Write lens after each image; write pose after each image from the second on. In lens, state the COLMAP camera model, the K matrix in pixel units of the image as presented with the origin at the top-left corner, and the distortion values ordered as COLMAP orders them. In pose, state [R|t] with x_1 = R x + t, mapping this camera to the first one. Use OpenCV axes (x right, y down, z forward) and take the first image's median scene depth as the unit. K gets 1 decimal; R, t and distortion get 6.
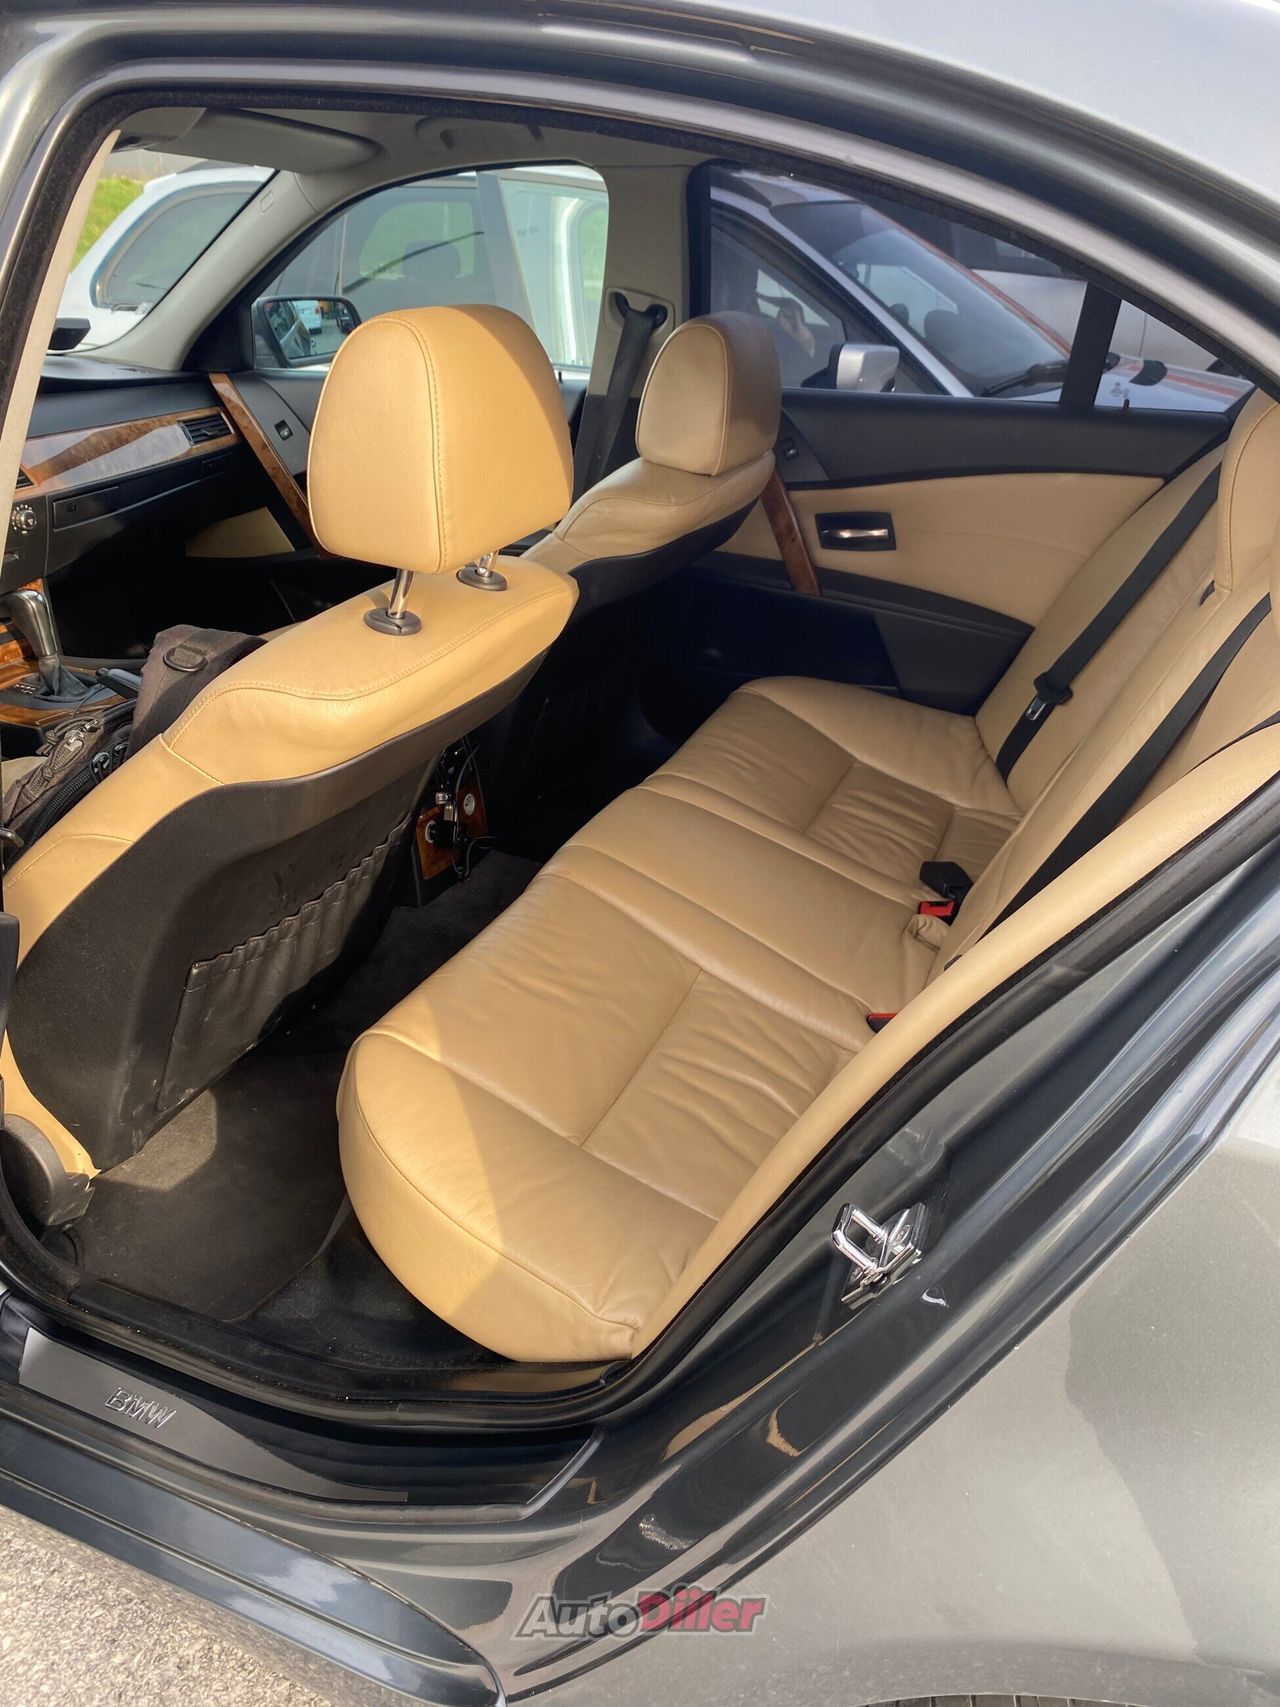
lens RADIAL K [[1336.7, 0, 643.4], [0, 1336.7, 857.1], [0, 0, 1]] dist [0.012464, -0.010039]
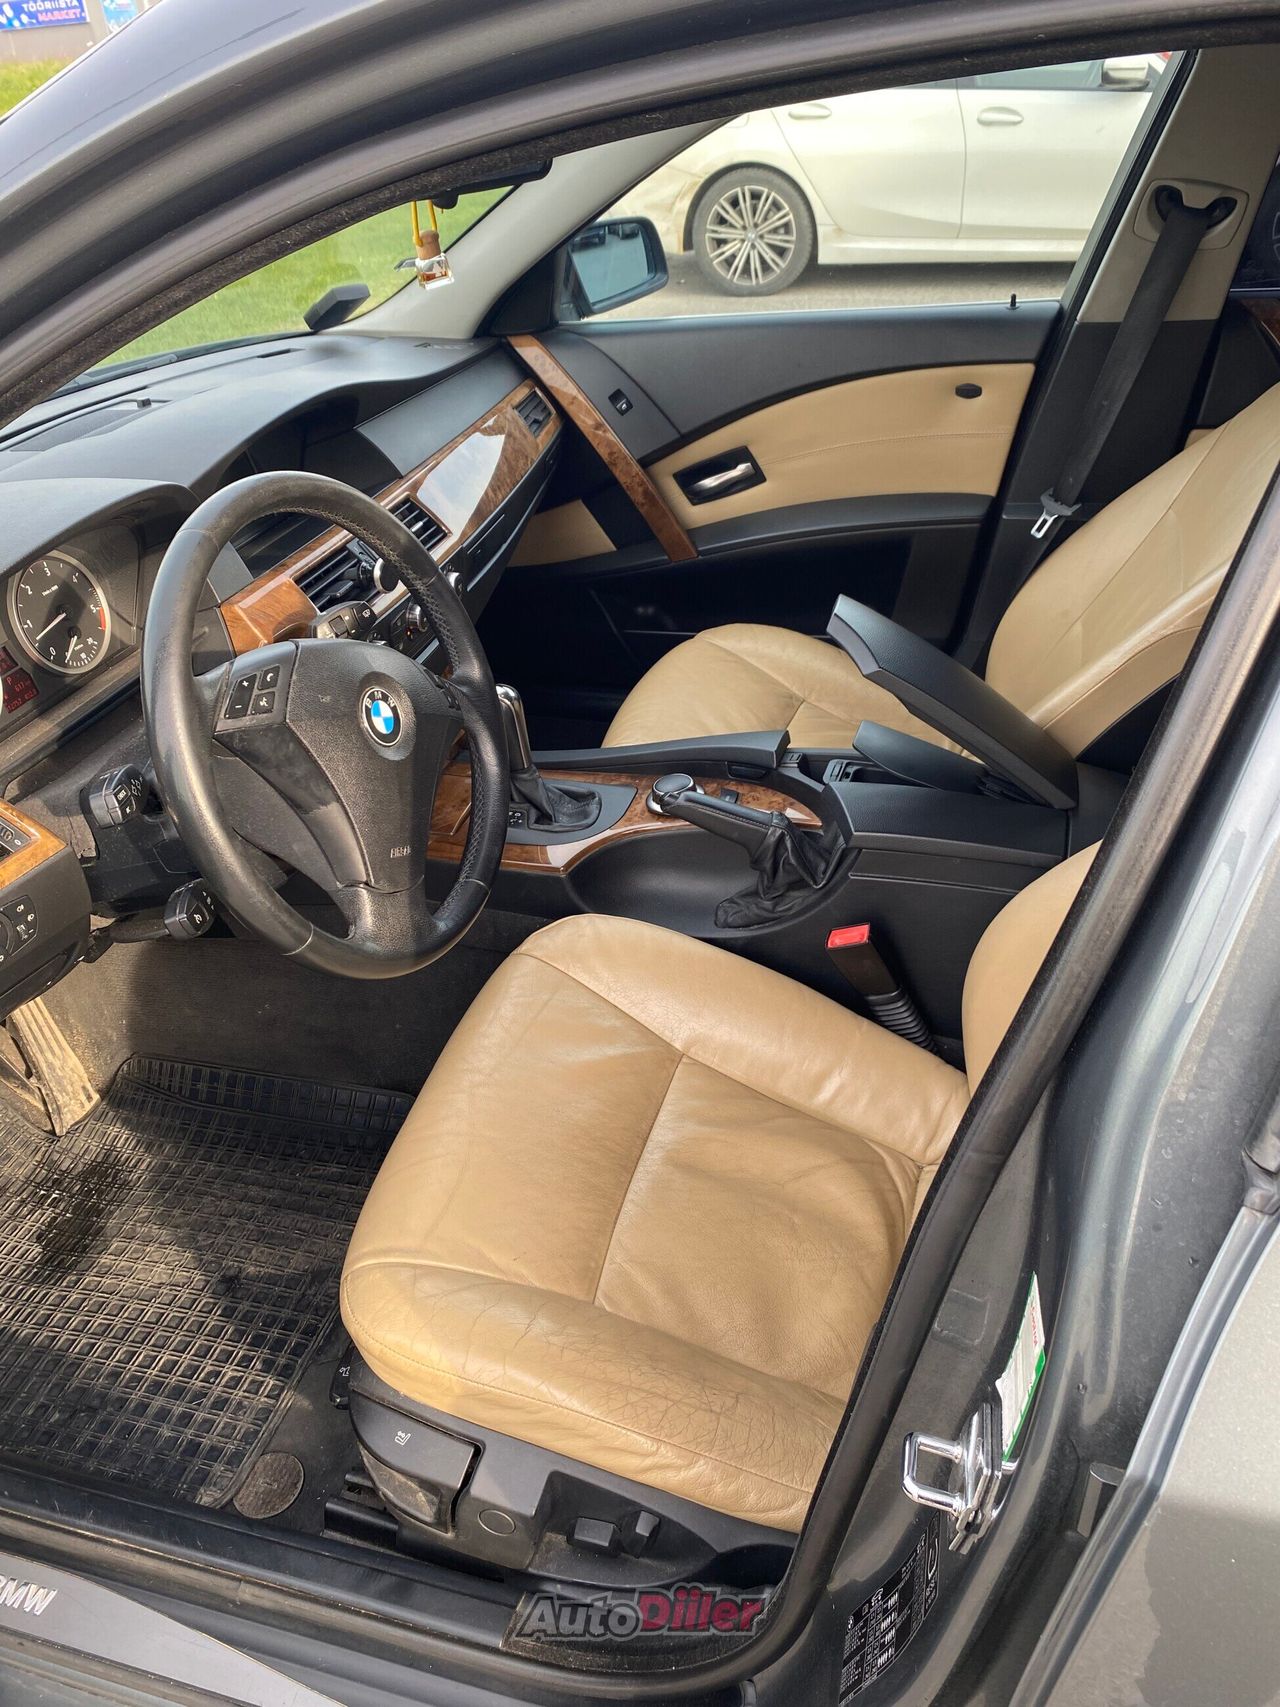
lens RADIAL K [[1336.7, 0, 632.3], [0, 1336.7, 844.8], [0, 0, 1]] dist [0.012464, -0.010039]
pose [[0.987788, -0.133201, 0.080825, -0.356385], [0.125722, 0.987838, 0.091488, -0.133178], [-0.092029, -0.080209, 0.992521, 0.201966]]
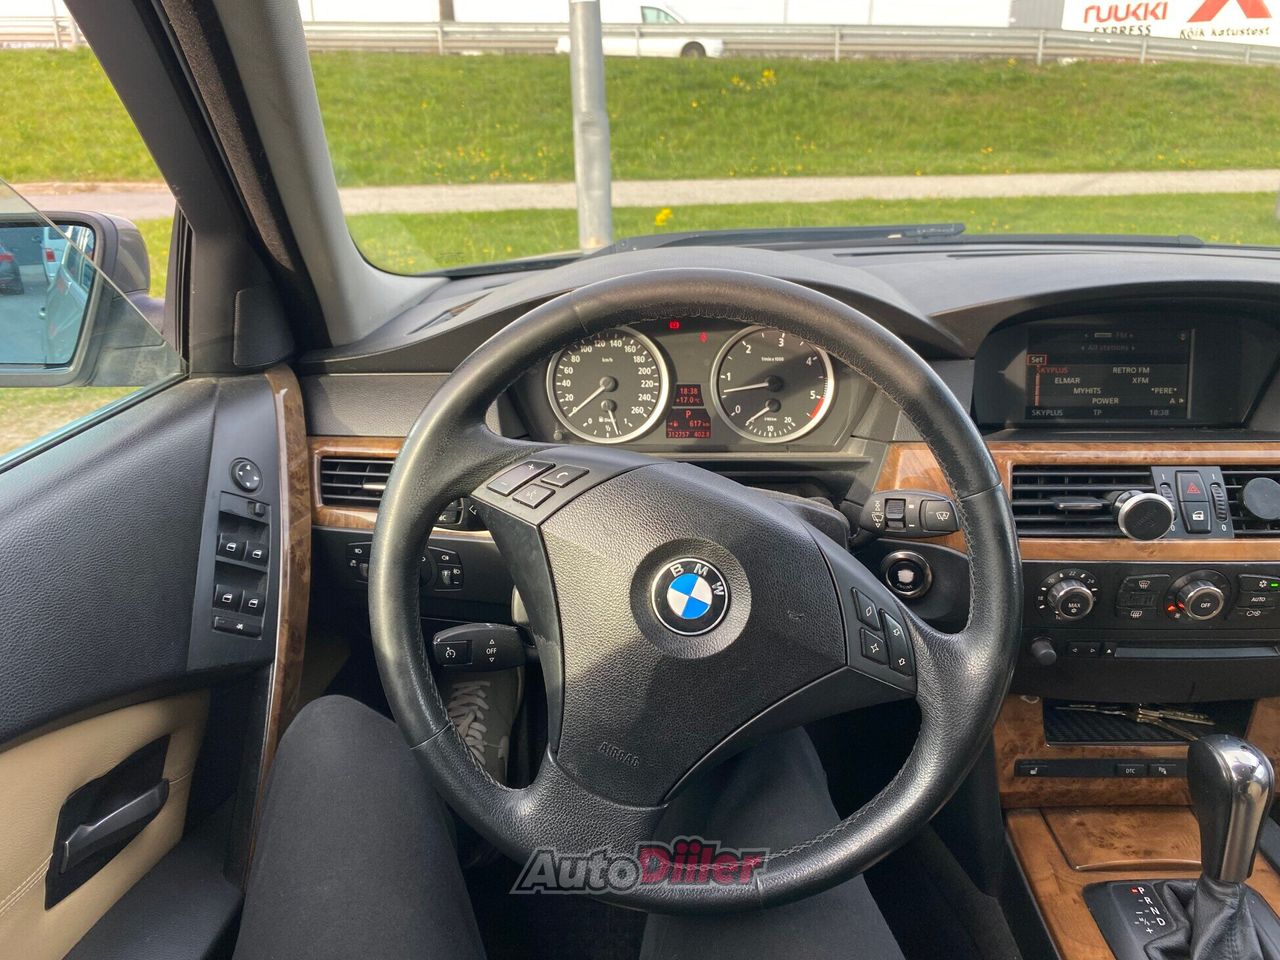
lens RADIAL K [[1002.3, 0, 634.3], [0, 1002.3, 476.4], [0, 0, 1]] dist [0.012464, -0.010039]
pose [[0.395143, 0.318952, -0.861471, -0.212136], [-0.398158, 0.904588, 0.152286, -0.196841], [0.827848, 0.282827, 0.484435, 0.471459]]
